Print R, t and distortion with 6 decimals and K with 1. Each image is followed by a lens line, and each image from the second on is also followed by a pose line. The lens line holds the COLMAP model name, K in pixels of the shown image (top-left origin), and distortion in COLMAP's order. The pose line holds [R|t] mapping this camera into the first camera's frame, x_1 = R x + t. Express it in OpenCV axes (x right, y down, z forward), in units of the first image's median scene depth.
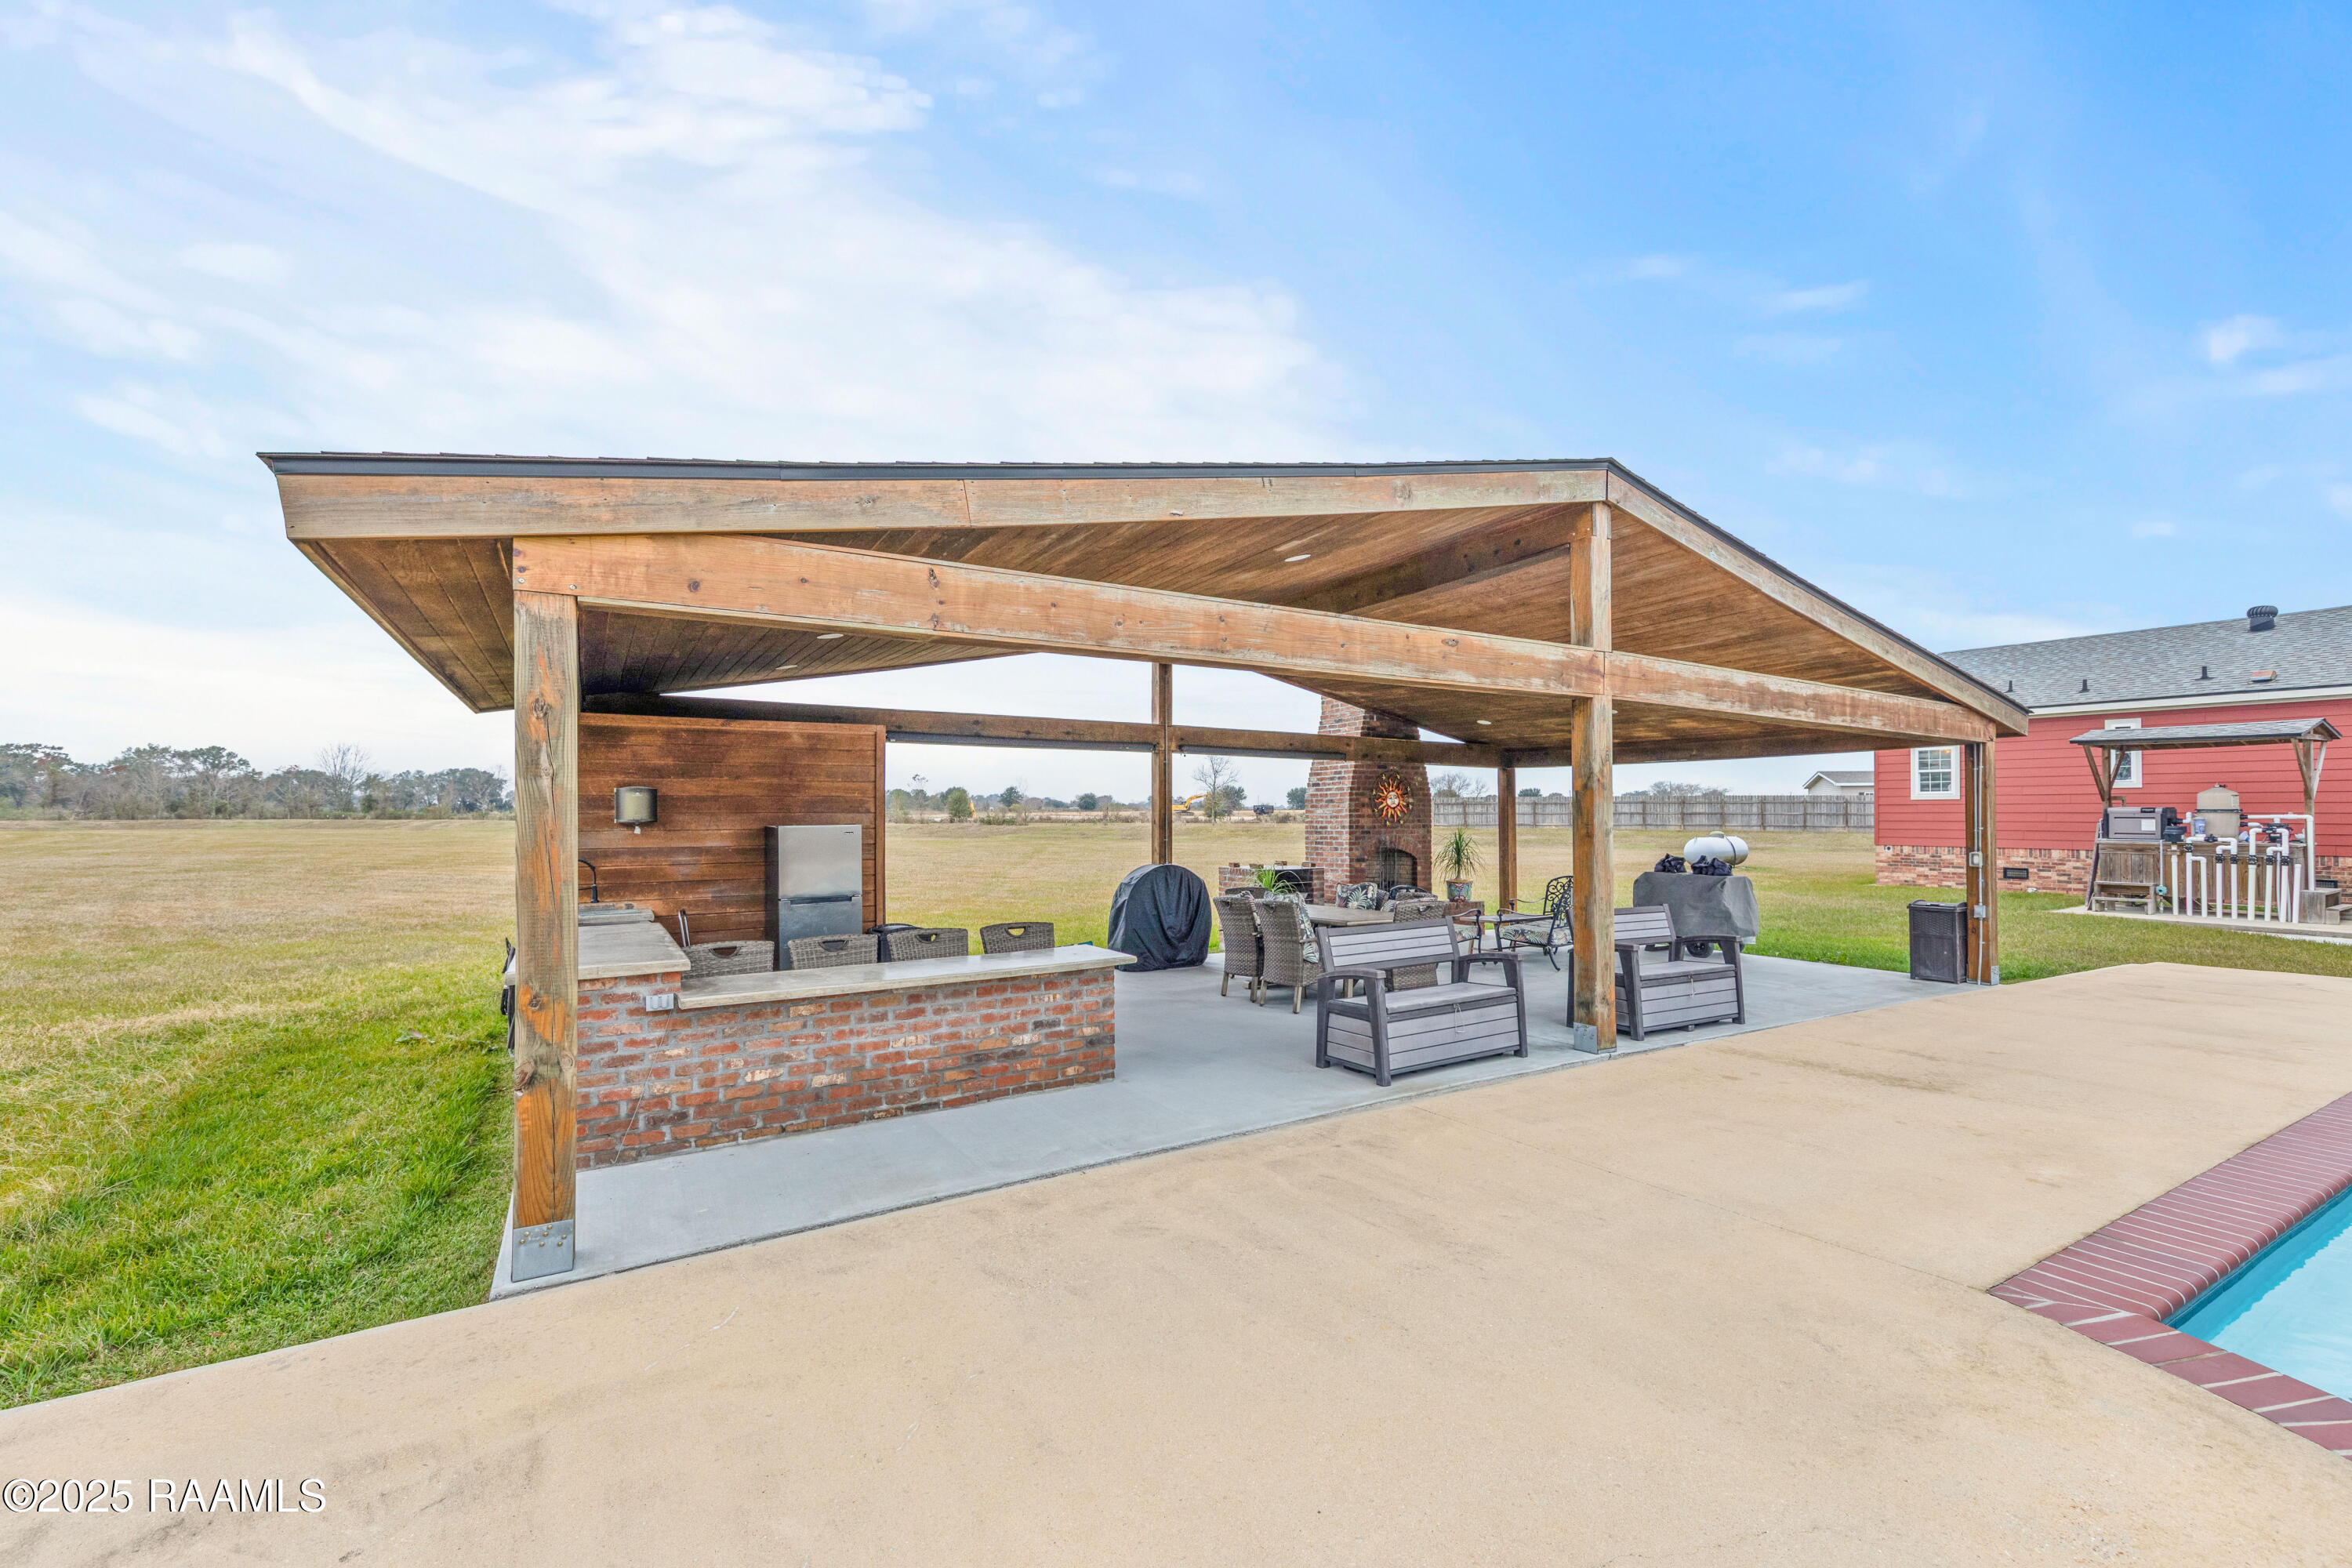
lens RADIAL K [[968.7, 0, 1176.0], [0, 968.7, 784.0], [0, 0, 1]] dist [0.001710, 0.000027]
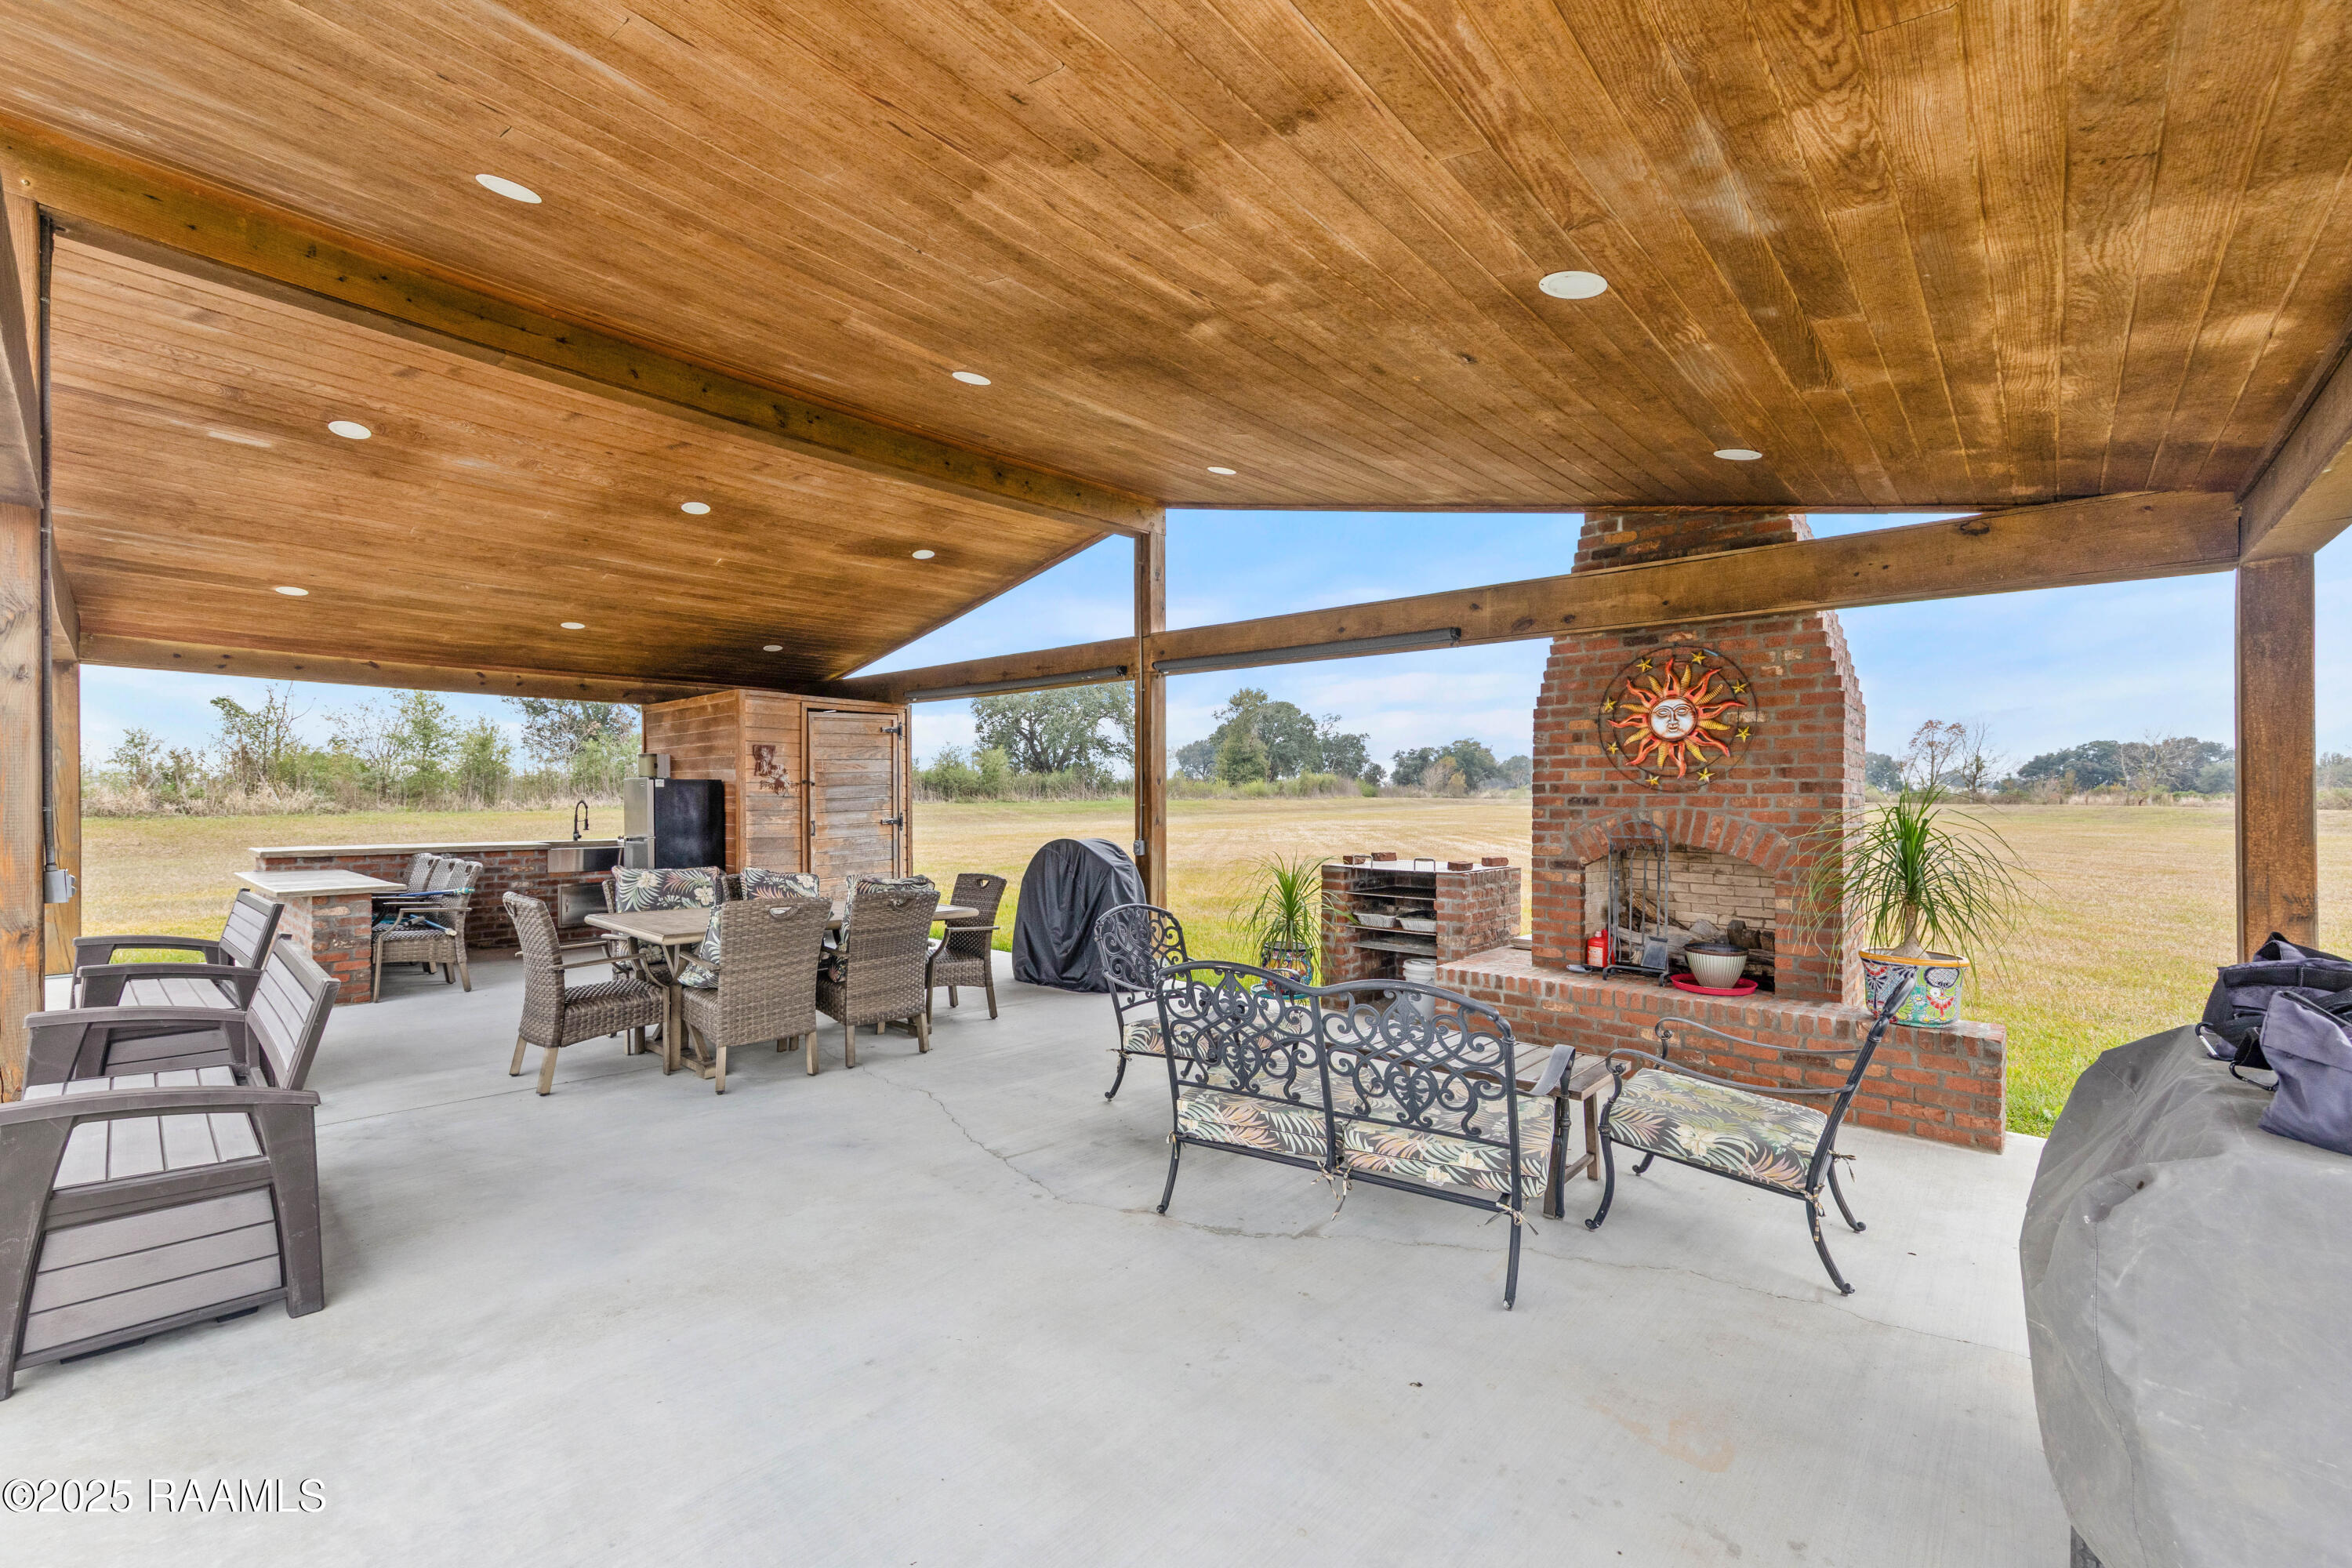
lens RADIAL K [[968.7, 0, 1176.0], [0, 968.7, 784.0], [0, 0, 1]] dist [0.001710, 0.000027]
pose [[0.294820, -0.014527, -0.955442, 1.233075], [0.029106, 0.999557, -0.006216, 0.089027], [0.955109, -0.025977, 0.295112, 1.584427]]
